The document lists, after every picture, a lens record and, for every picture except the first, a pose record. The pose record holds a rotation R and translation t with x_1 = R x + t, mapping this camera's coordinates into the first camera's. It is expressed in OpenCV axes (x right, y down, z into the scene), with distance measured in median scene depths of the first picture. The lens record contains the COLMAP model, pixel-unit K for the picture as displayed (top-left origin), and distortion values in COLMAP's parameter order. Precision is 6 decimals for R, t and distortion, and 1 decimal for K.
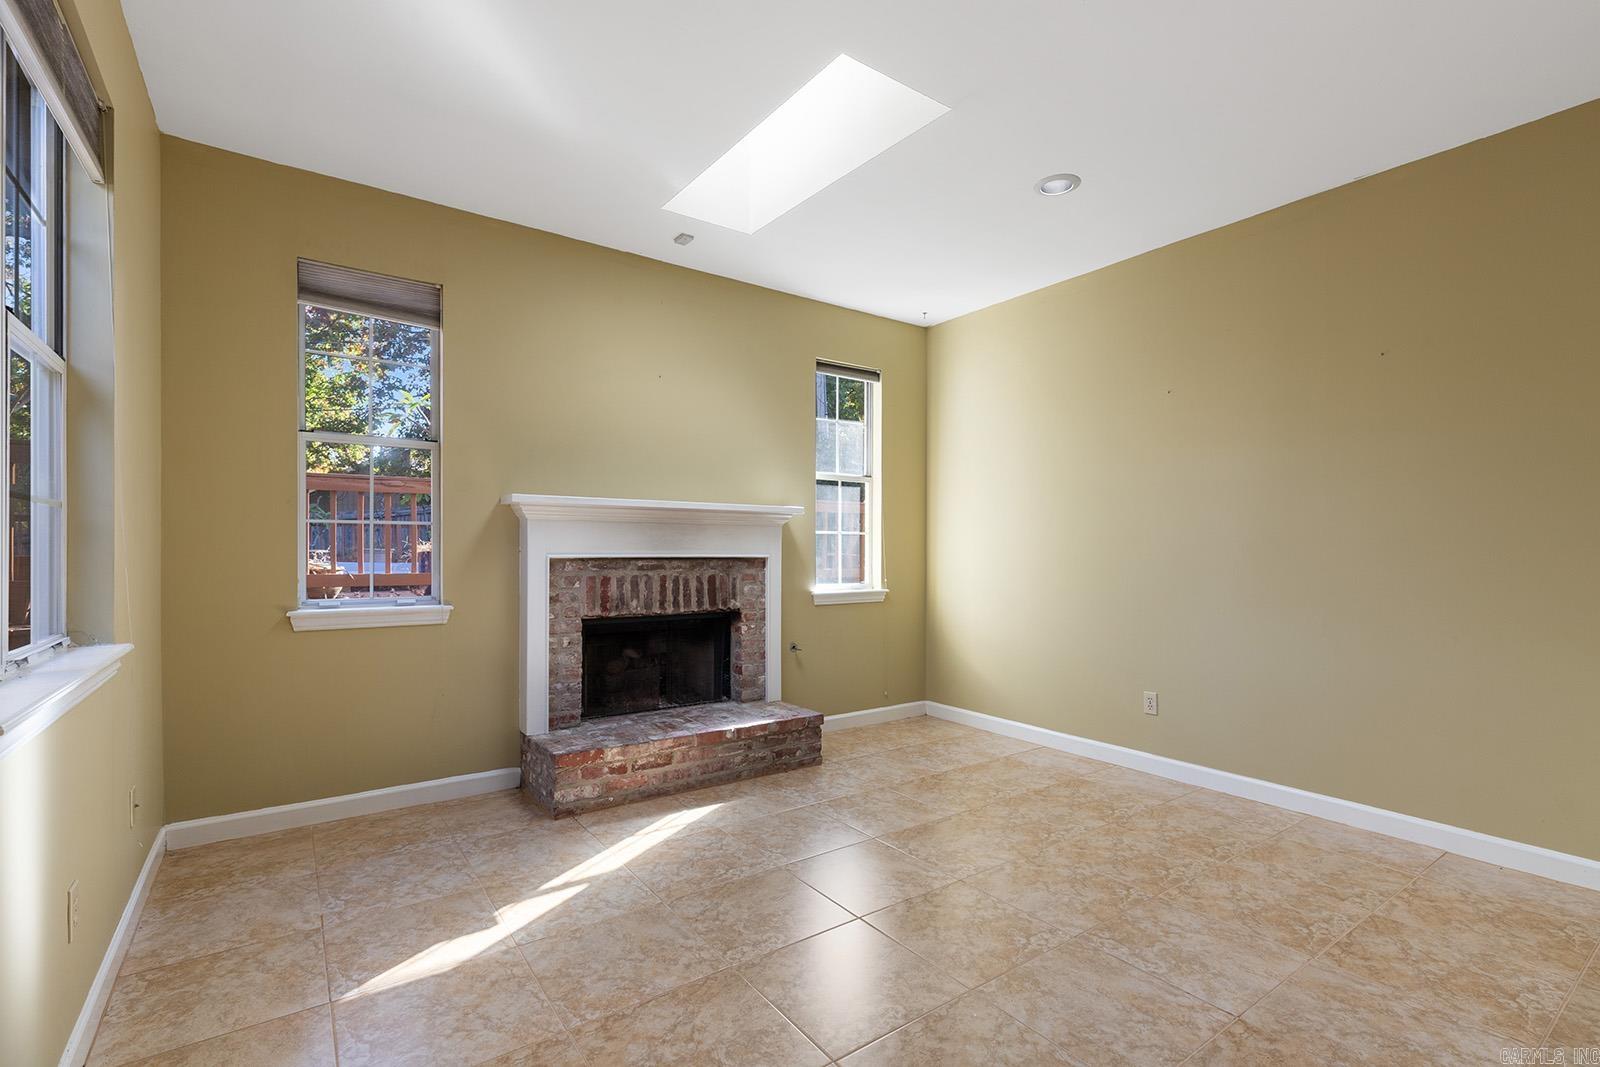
lens RADIAL K [[736.1, 0, 825.2], [0, 736.1, 552.6], [0, 0, 1]] dist [0.000792, -0.000125]
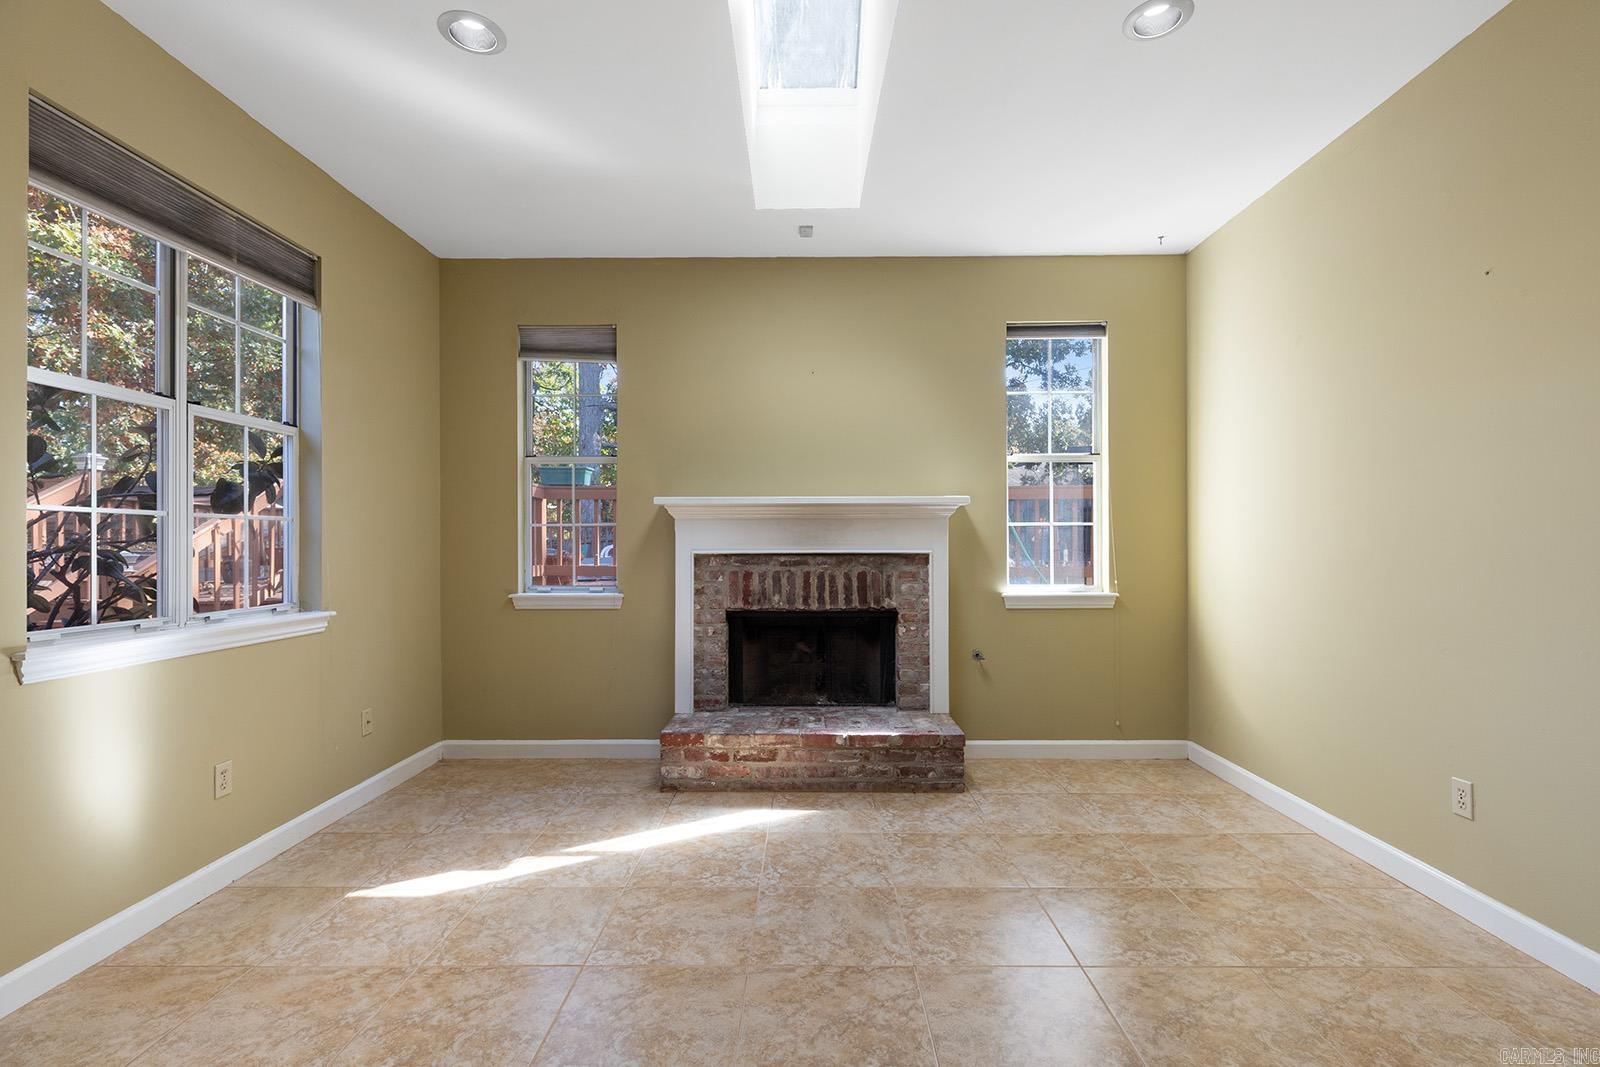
lens RADIAL K [[733.6, 0, 795.8], [0, 733.6, 540.7], [0, 0, 1]] dist [-0.000049, -0.000393]
pose [[0.800110, -0.008516, -0.599792, 0.376804], [0.003302, 0.999947, -0.009793, -0.000916], [0.599844, 0.005855, 0.800096, 0.200740]]
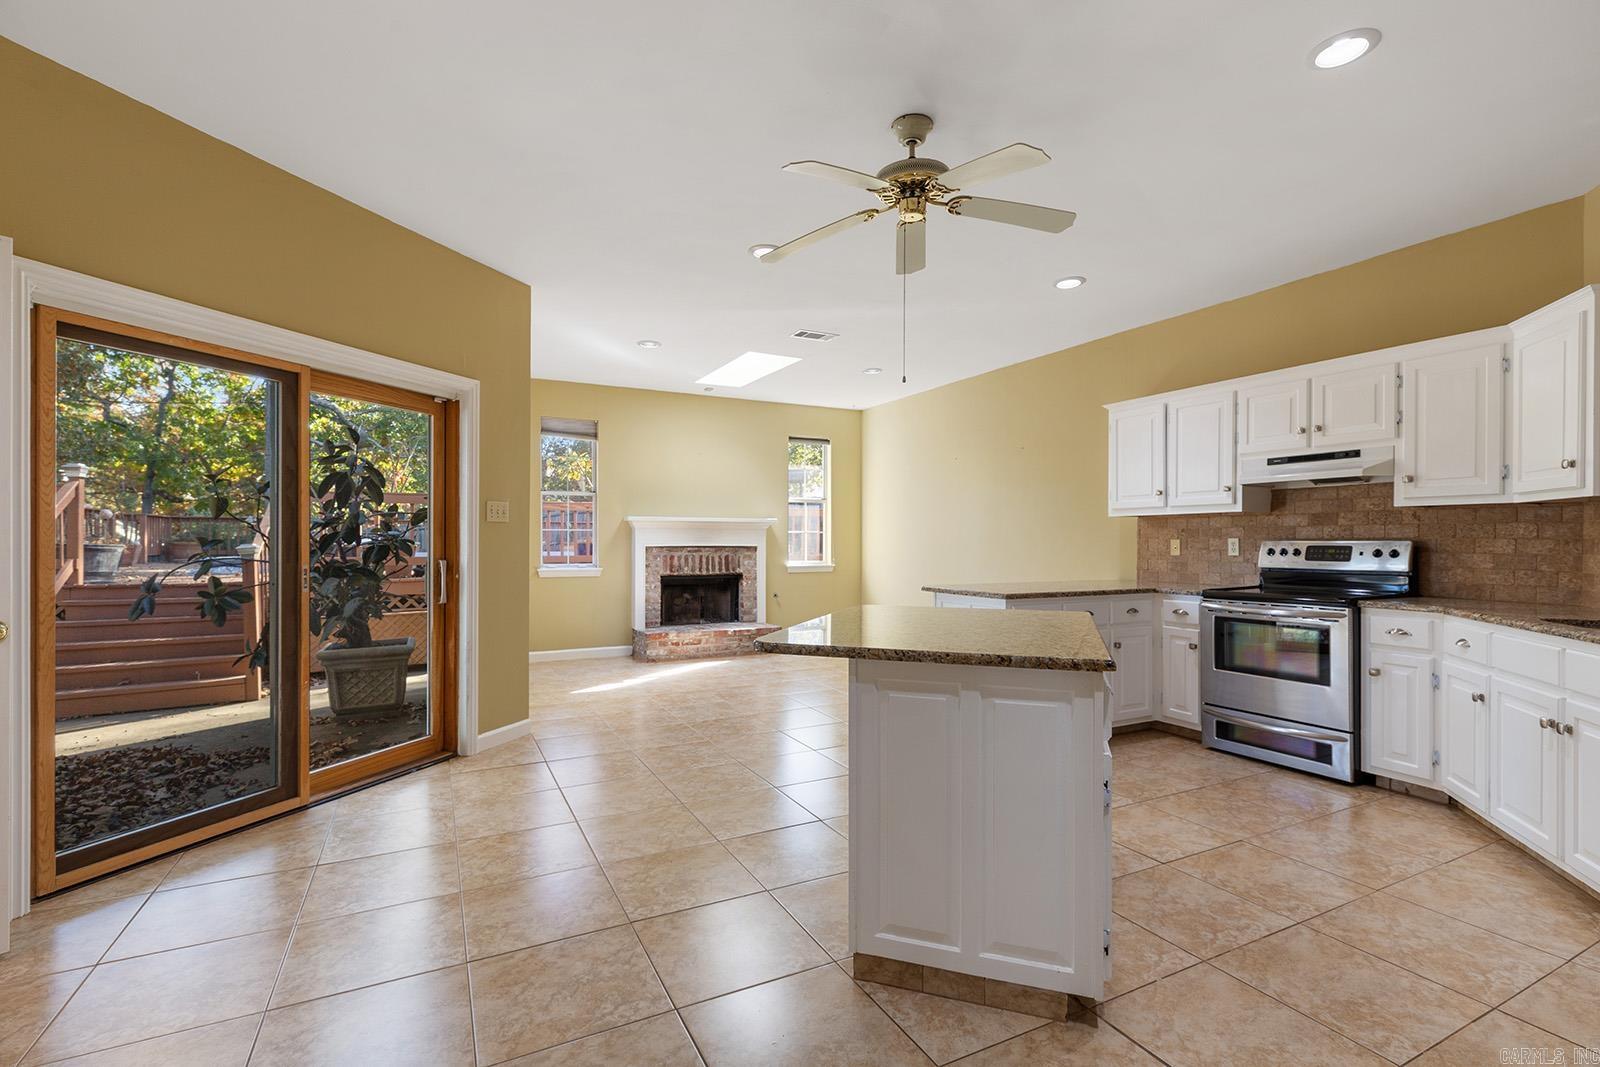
lens RADIAL K [[730.0, 0, 805.6], [0, 730.0, 538.4], [0, 0, 1]] dist [0.029778, -0.000080]
pose [[0.987627, -0.004254, -0.156761, 0.378817], [0.002777, 0.999950, -0.009640, 0.006169], [0.156794, 0.009086, 0.987590, -0.927251]]
